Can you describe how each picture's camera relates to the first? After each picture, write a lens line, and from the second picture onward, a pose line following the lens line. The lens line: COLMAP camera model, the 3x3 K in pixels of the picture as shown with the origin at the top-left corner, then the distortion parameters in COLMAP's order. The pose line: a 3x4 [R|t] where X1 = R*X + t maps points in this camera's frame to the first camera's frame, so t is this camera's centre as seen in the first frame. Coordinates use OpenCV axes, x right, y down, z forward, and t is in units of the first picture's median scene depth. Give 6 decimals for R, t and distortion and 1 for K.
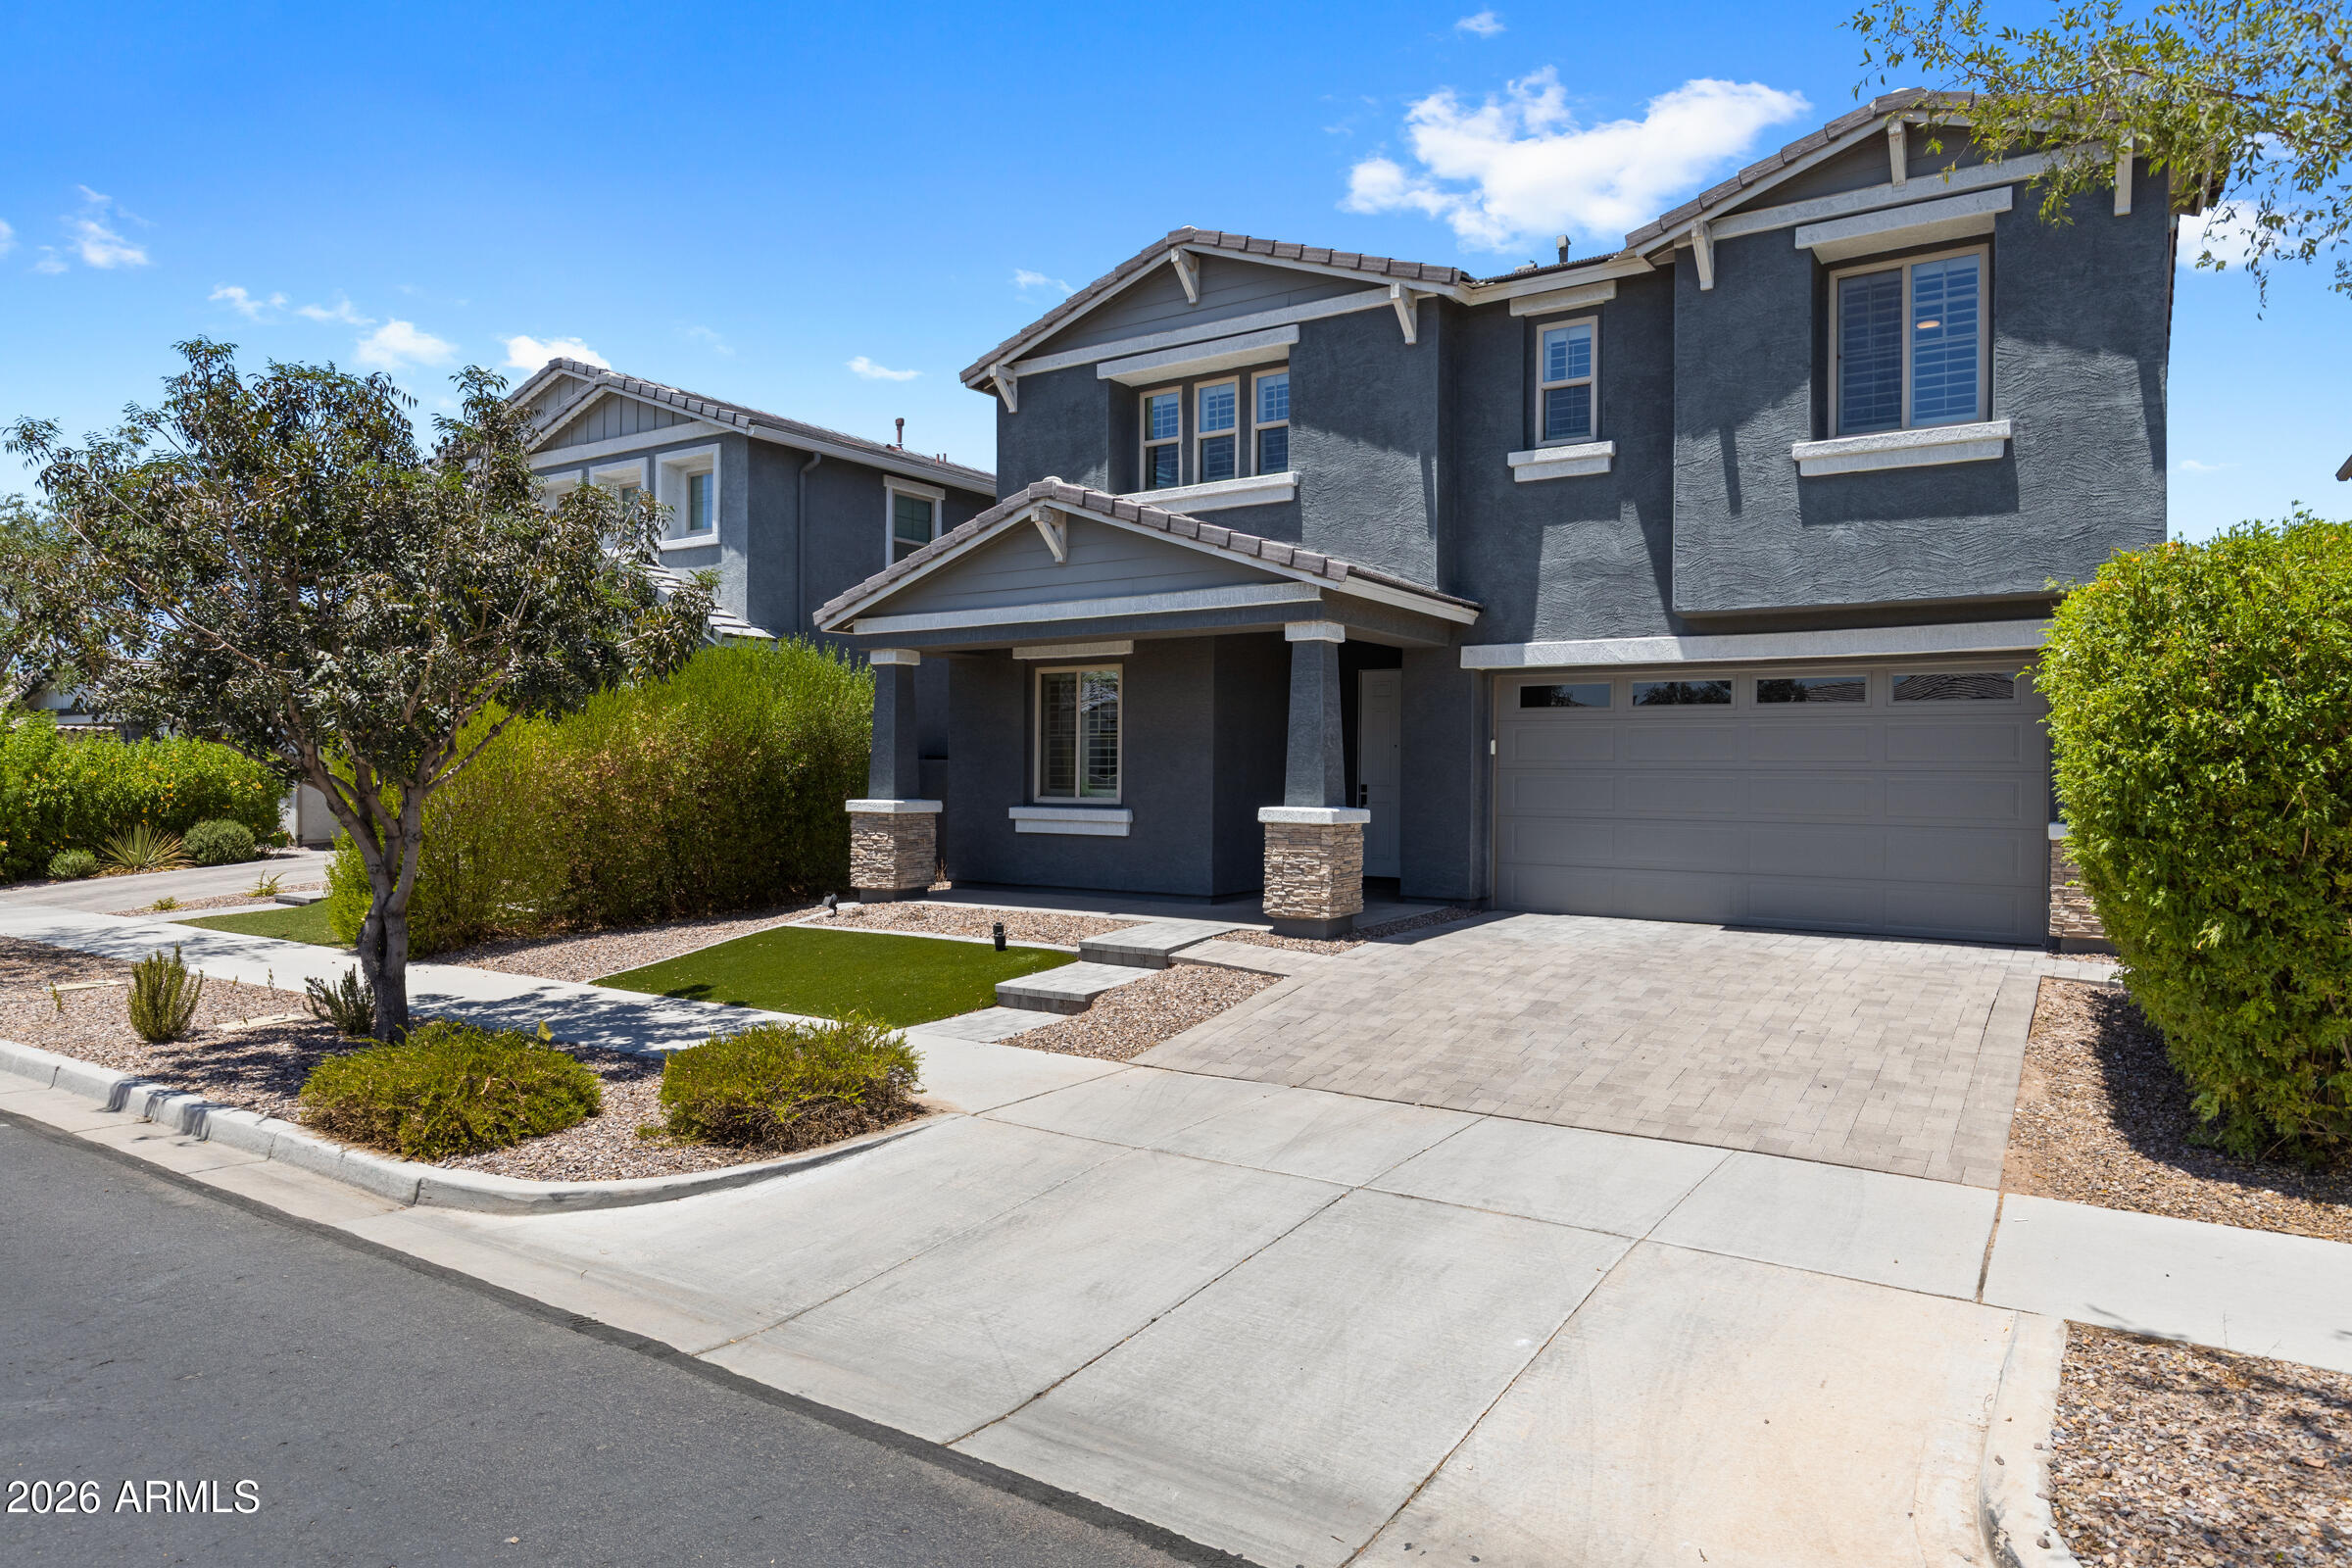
lens RADIAL K [[1302.0, 0, 1249.3], [0, 1302.0, 781.8], [0, 0, 1]] dist [0.004168, 0.001148]
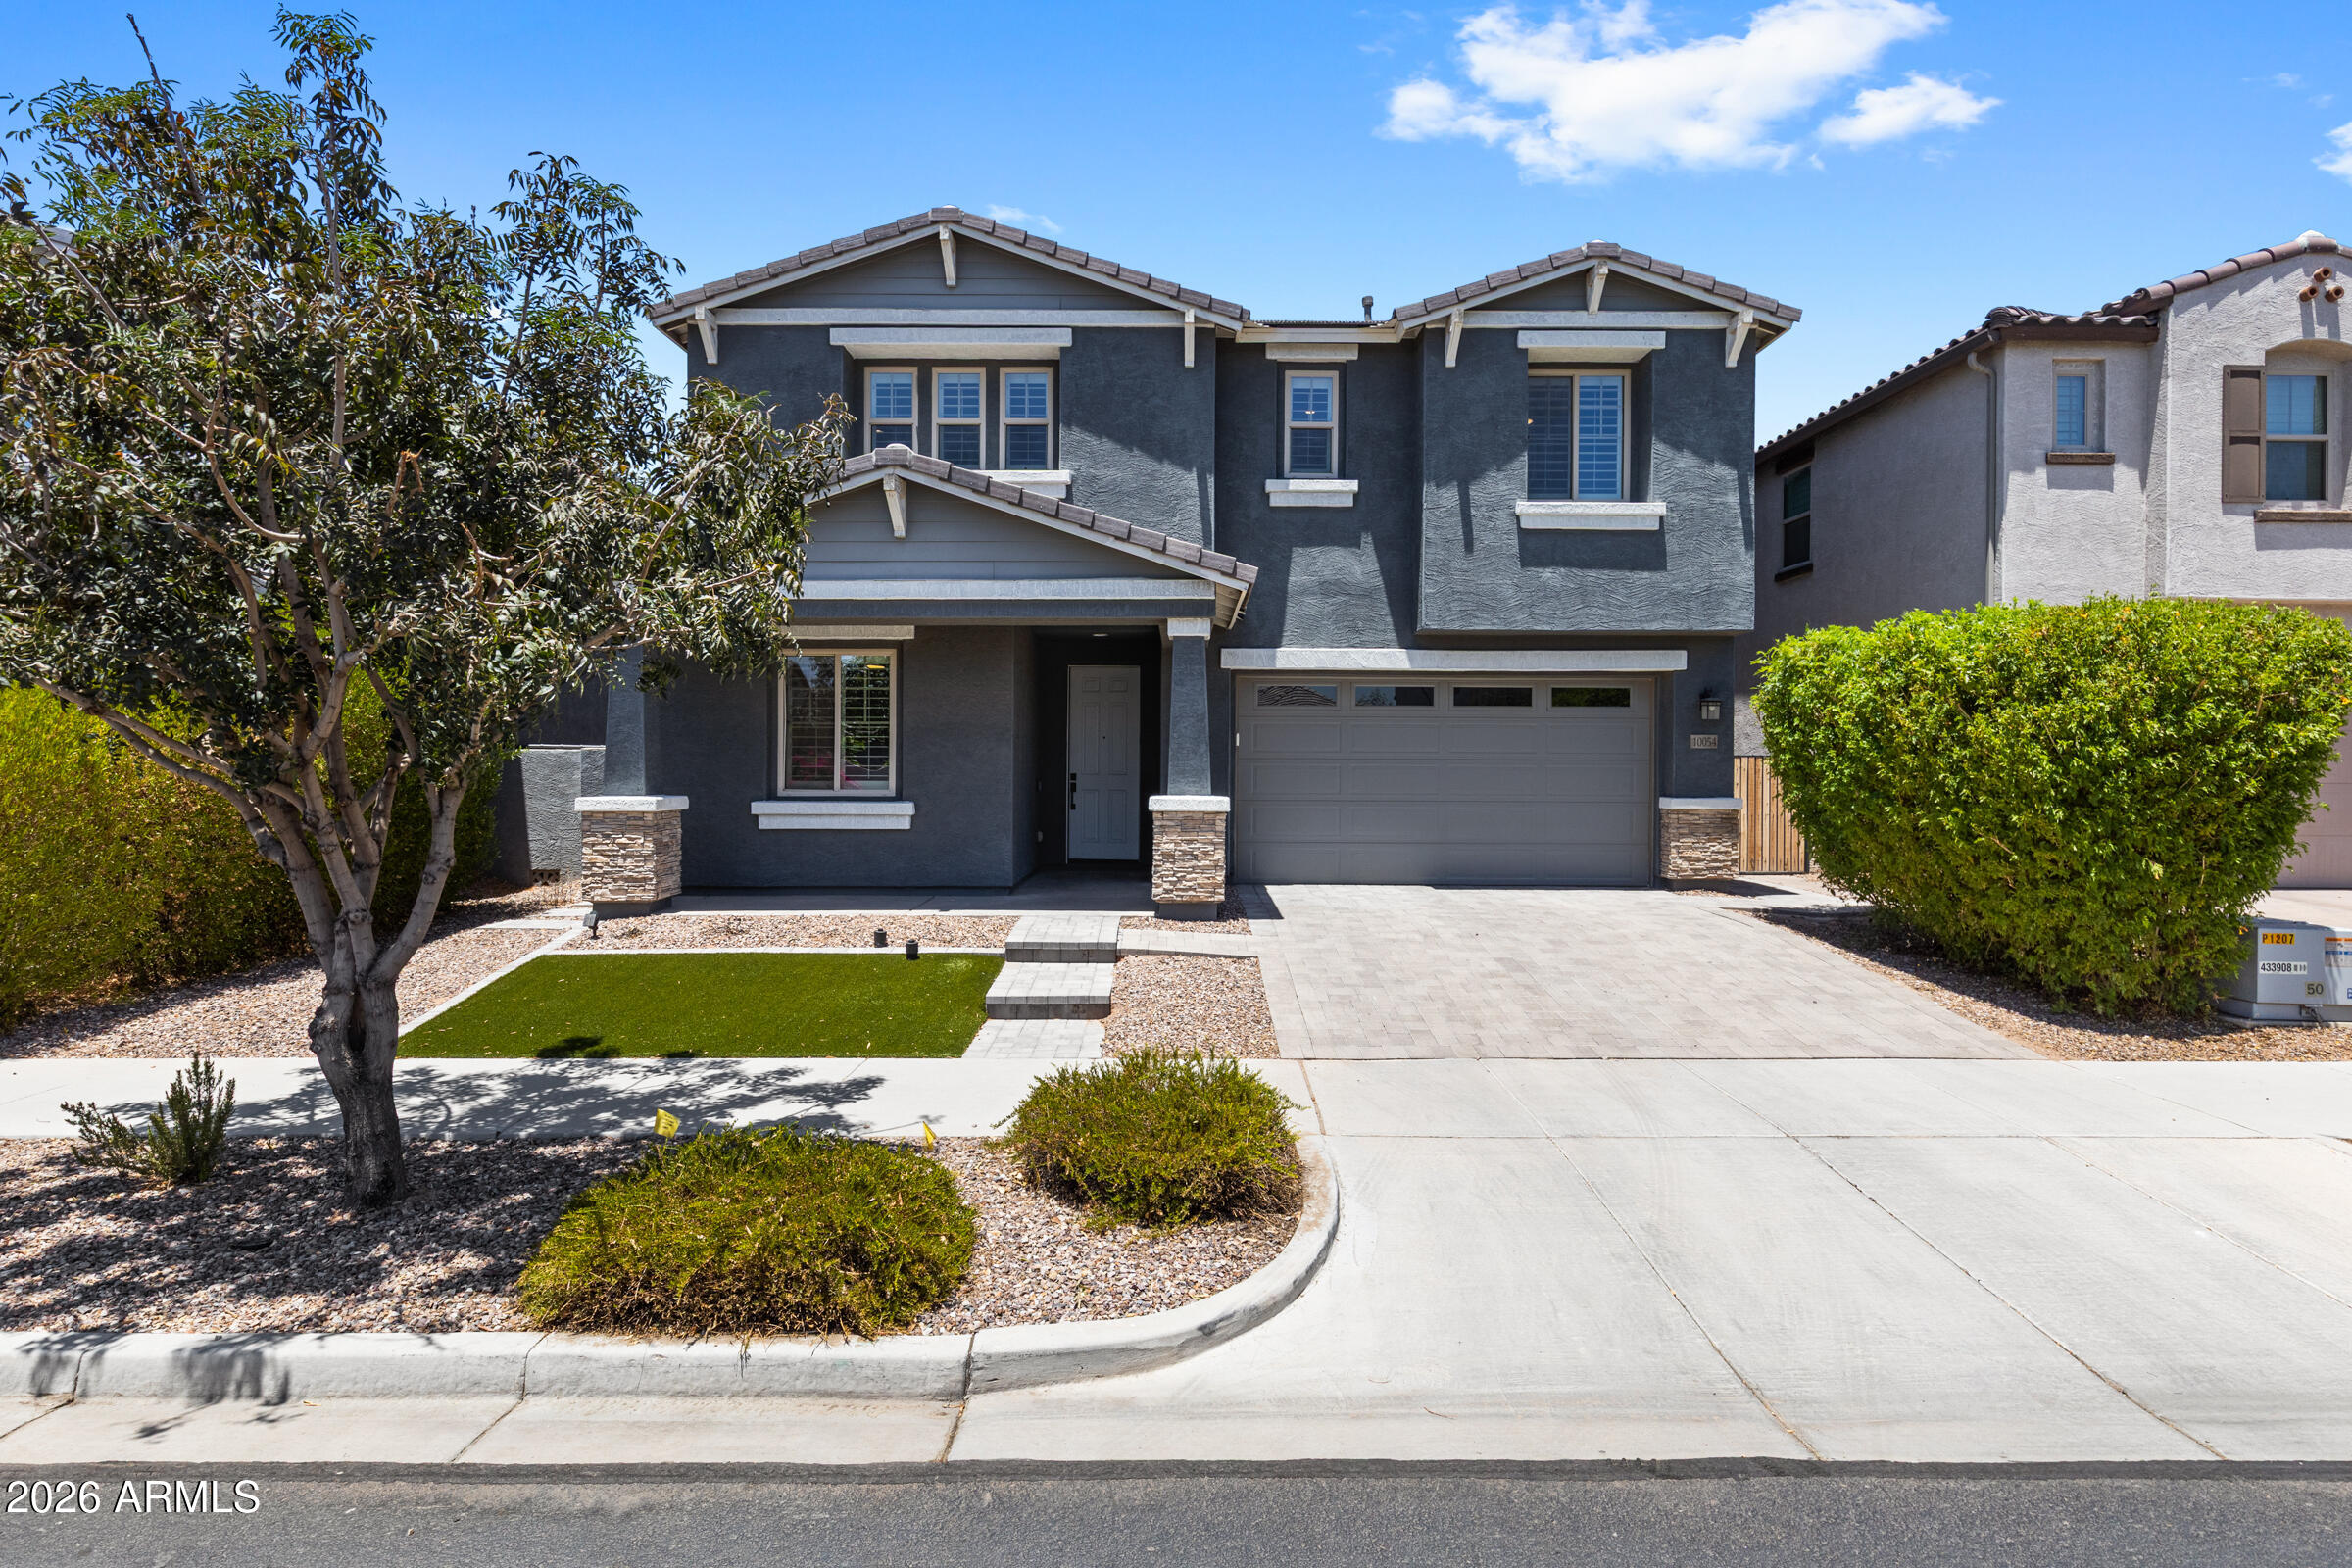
lens RADIAL K [[1139.0, 0, 1176.0], [0, 1139.0, 775.4], [0, 0, 1]] dist [0.003555, -0.000444]
pose [[0.858433, -0.008674, 0.512852, -0.393005], [0.005746, 0.999957, 0.007293, -0.003236], [-0.512893, -0.003314, 0.858446, 0.197781]]
